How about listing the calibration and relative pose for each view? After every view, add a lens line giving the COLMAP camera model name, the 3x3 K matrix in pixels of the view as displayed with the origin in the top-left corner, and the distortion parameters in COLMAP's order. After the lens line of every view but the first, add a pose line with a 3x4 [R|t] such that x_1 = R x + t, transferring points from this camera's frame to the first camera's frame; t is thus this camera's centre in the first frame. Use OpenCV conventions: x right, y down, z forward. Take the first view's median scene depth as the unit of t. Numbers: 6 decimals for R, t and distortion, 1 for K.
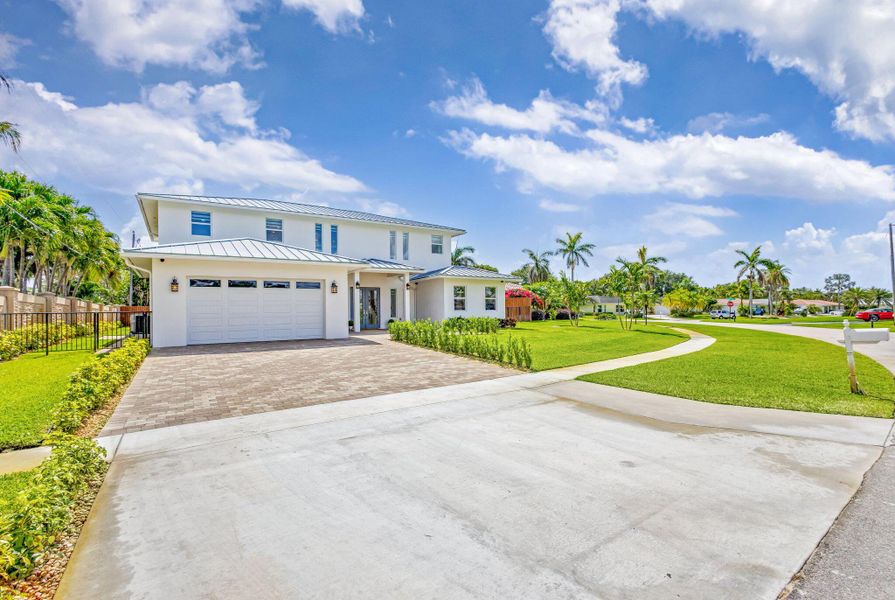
lens RADIAL K [[414.5, 0, 434.6], [0, 414.5, 303.5], [0, 0, 1]] dist [0.012817, 0.000144]
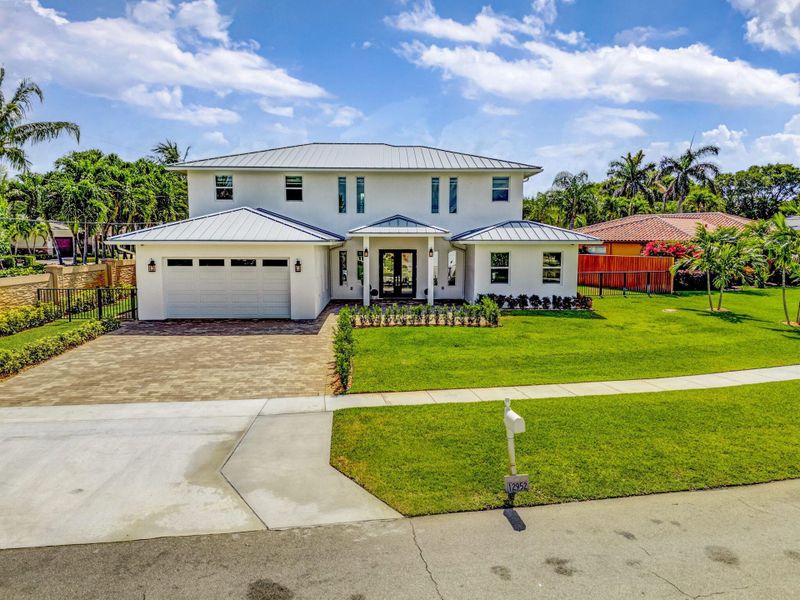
lens RADIAL K [[590.5, 0, 401.5], [0, 590.5, 294.1], [0, 0, 1]] dist [0.058680, -0.070032]
pose [[0.862977, 0.064700, -0.501084, 0.448888], [-0.000453, 0.991866, 0.127290, -0.102307], [0.505243, -0.109621, 0.855986, -0.024650]]
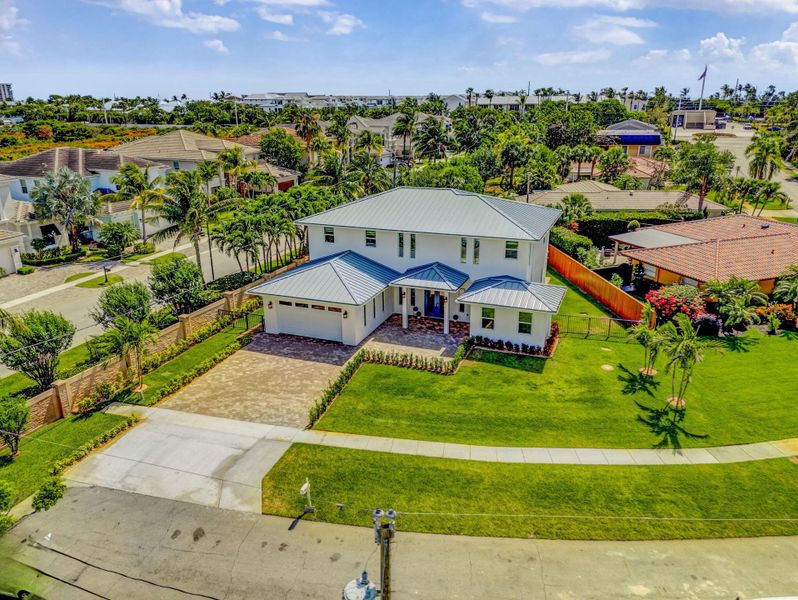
lens RADIAL K [[589.1, 0, 400.5], [0, 589.1, 294.1], [0, 0, 1]] dist [0.058680, -0.070032]
pose [[0.598948, 0.251931, -0.760126, 1.064572], [0.021990, 0.943691, 0.330097, -0.578825], [0.800486, -0.214426, 0.559682, -0.024330]]
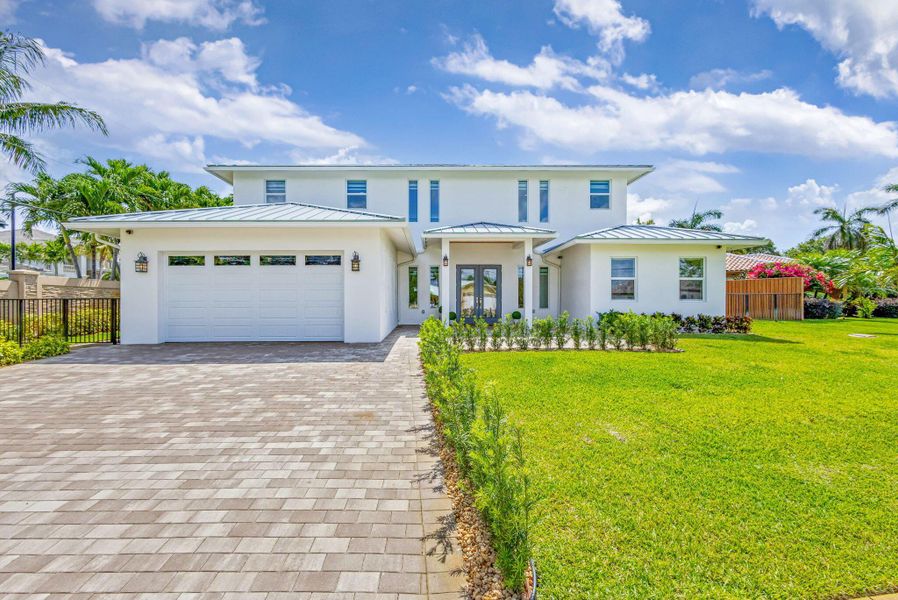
lens RADIAL K [[418.0, 0, 433.9], [0, 418.0, 301.1], [0, 0, 1]] dist [0.009861, -0.000452]
pose [[0.856400, 0.013818, -0.516128, 0.135615], [0.001042, 0.999594, 0.028490, 0.001759], [0.516312, -0.024936, 0.856037, 0.361734]]
